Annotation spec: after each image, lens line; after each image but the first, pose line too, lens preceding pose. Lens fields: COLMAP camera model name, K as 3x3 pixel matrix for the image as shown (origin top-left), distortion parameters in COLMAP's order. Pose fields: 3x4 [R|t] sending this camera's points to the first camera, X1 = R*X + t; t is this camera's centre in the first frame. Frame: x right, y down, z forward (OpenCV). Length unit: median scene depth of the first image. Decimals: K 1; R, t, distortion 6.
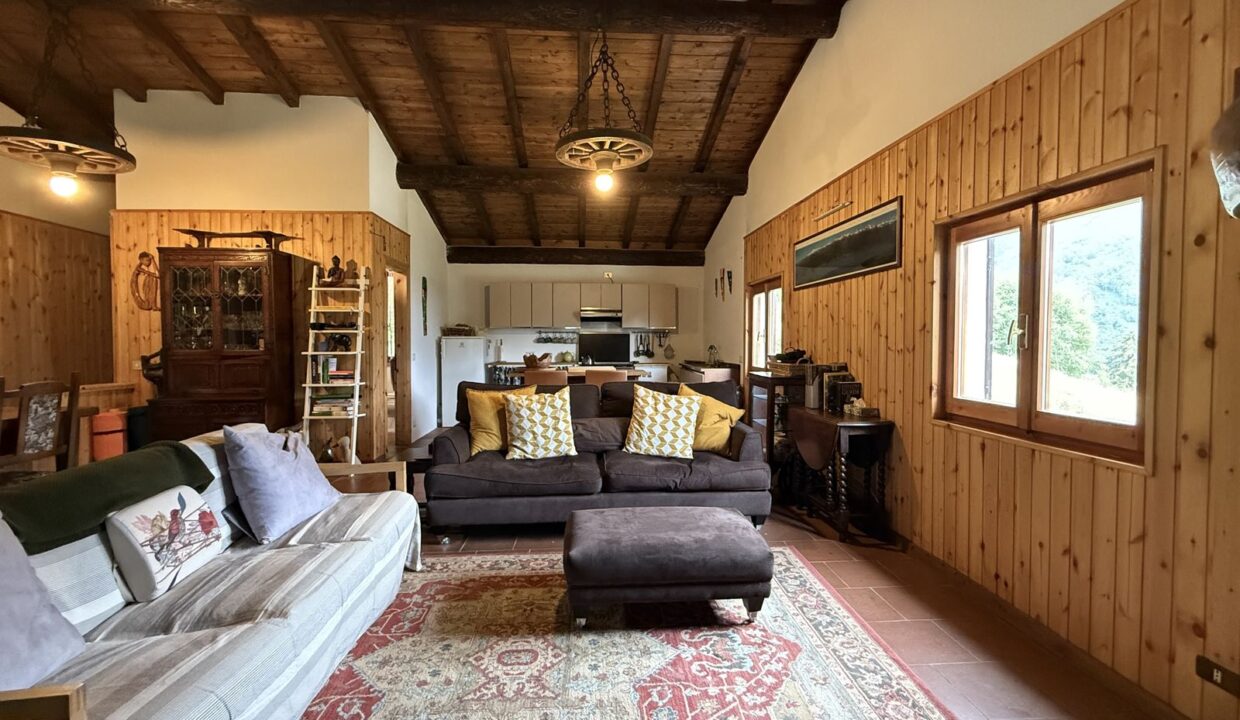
lens RADIAL K [[530.3, 0, 630.7], [0, 530.3, 352.8], [0, 0, 1]] dist [0.000025, -0.000333]
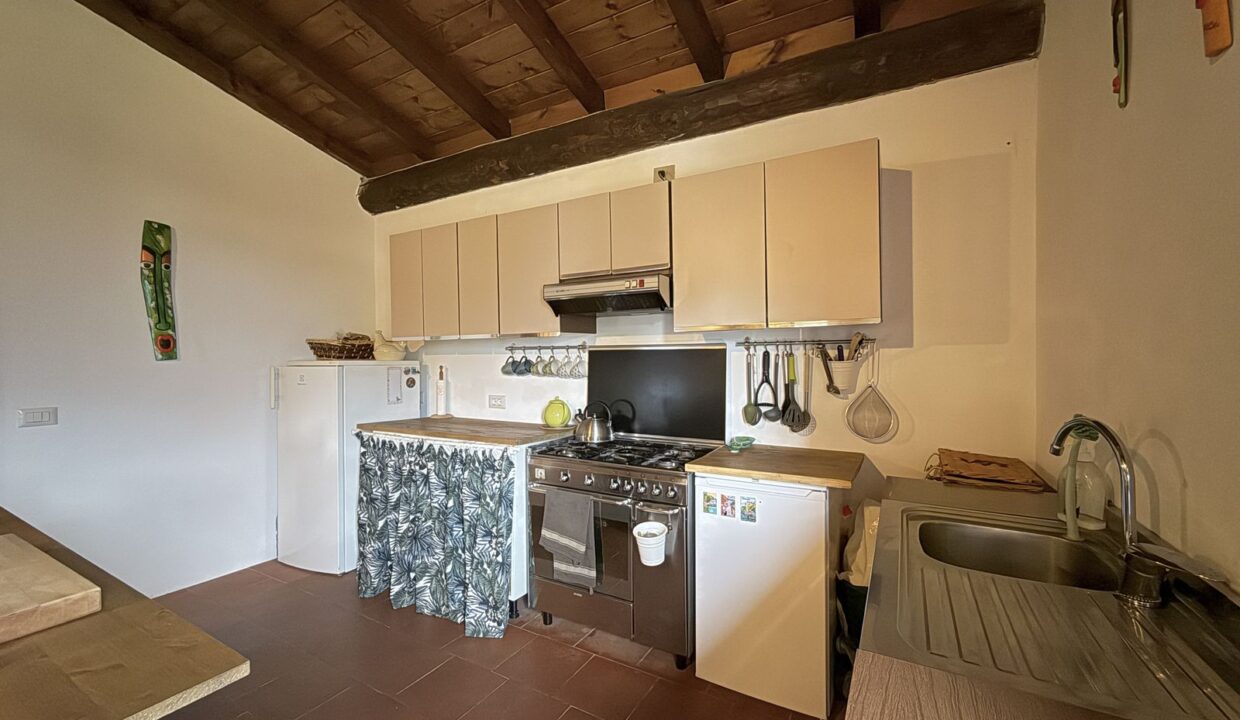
lens RADIAL K [[494.5, 0, 619.4], [0, 494.5, 361.9], [0, 0, 1]] dist [-0.001646, 0.000533]
pose [[0.818917, -0.001424, -0.573910, 0.255380], [-0.007913, 0.999874, -0.013771, -0.053164], [0.573857, 0.015818, 0.818803, 1.650458]]
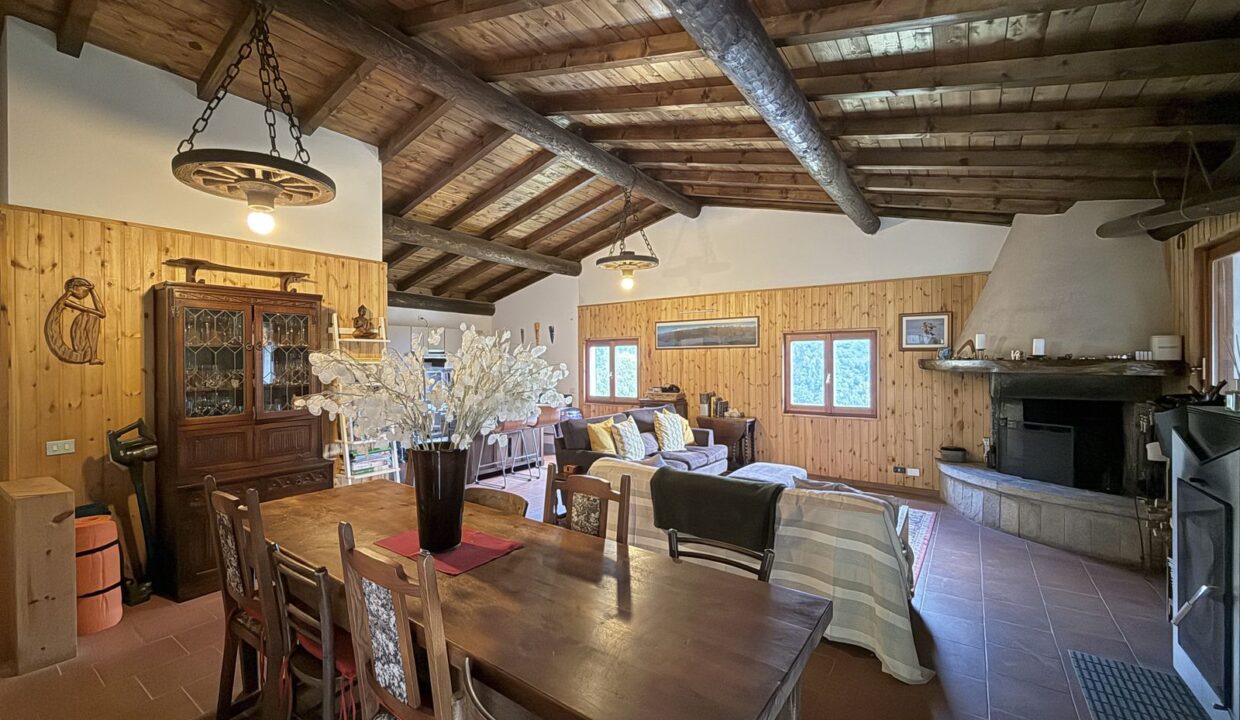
lens RADIAL K [[494.5, 0, 618.3], [0, 494.5, 362.3], [0, 0, 1]] dist [-0.001646, 0.000533]
pose [[0.643274, -0.006090, 0.765612, -1.266419], [0.026201, 0.999558, -0.014063, -0.074005], [-0.765188, 0.029106, 0.643149, 0.100552]]
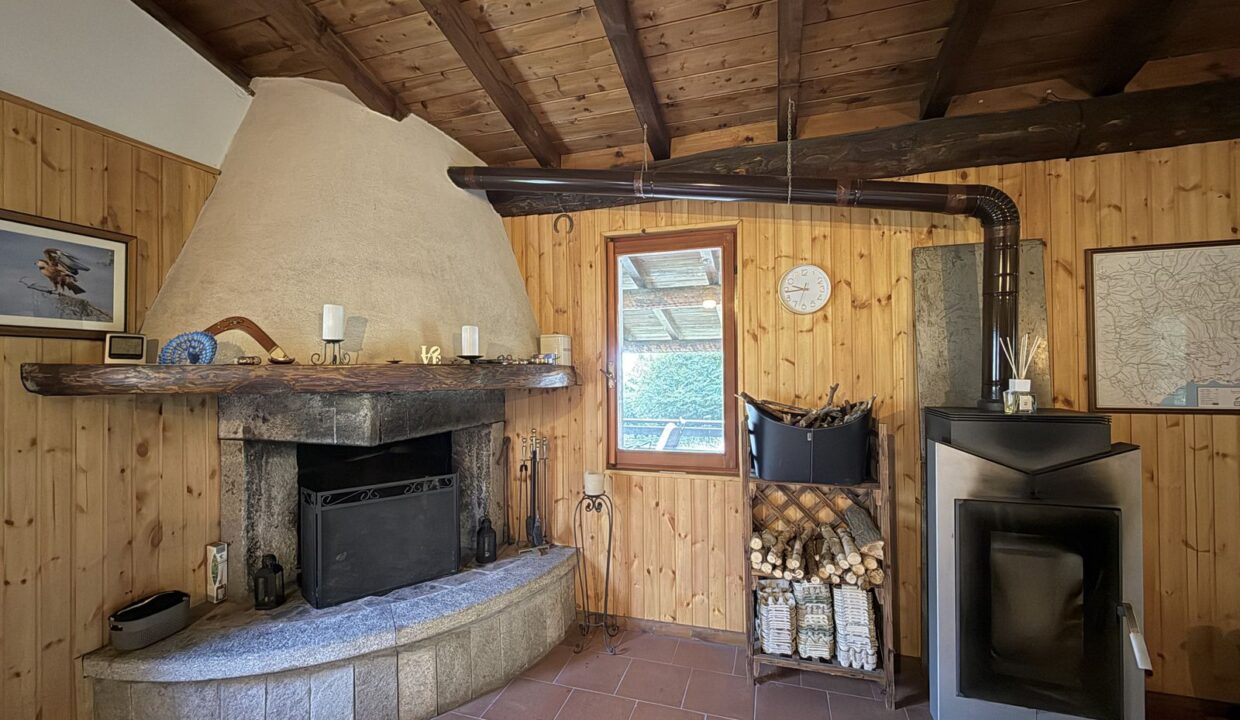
lens RADIAL K [[494.5, 0, 617.3], [0, 494.5, 362.9], [0, 0, 1]] dist [-0.001646, 0.000533]
pose [[-0.923567, 0.010225, 0.383300, -0.212071], [0.017344, 0.999735, 0.015123, -0.078189], [-0.383044, 0.020615, -0.923500, 0.585351]]
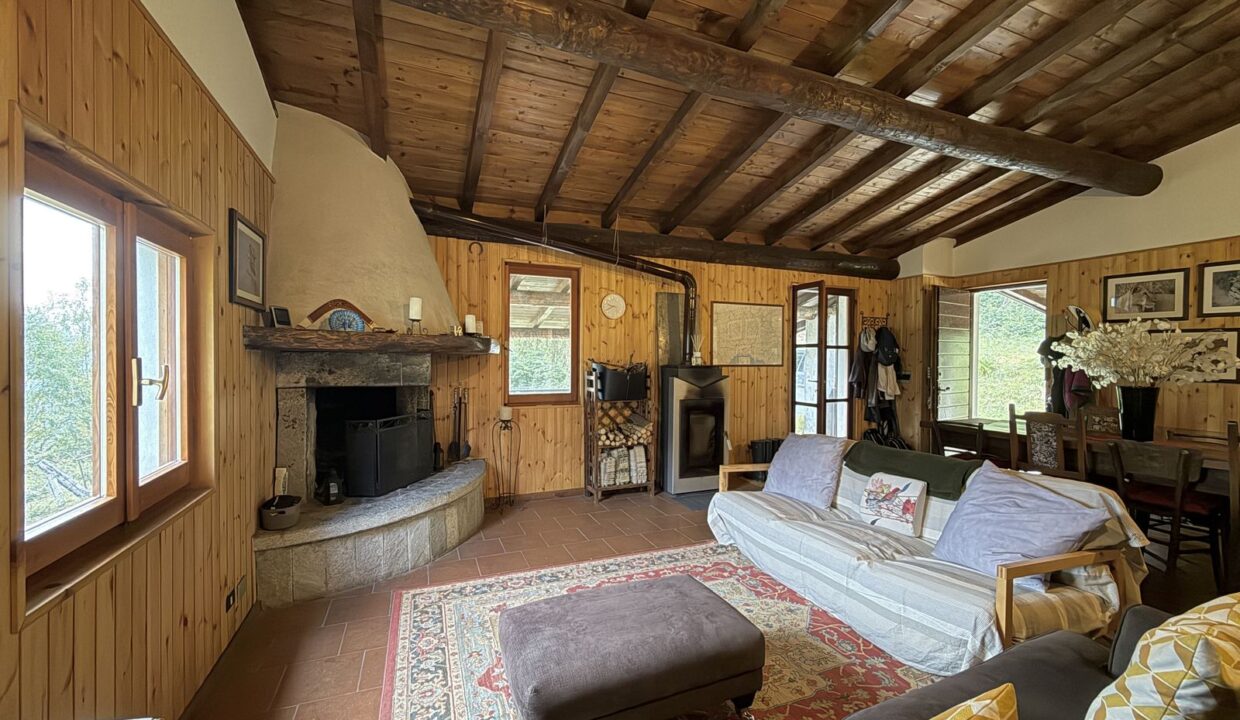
lens RADIAL K [[494.5, 0, 615.8], [0, 494.5, 362.9], [0, 0, 1]] dist [-0.001646, 0.000533]
pose [[-0.954979, -0.004513, -0.296638, 0.205010], [-0.016857, 0.999094, 0.039070, -0.064221], [0.296193, 0.042311, -0.954191, 1.150181]]
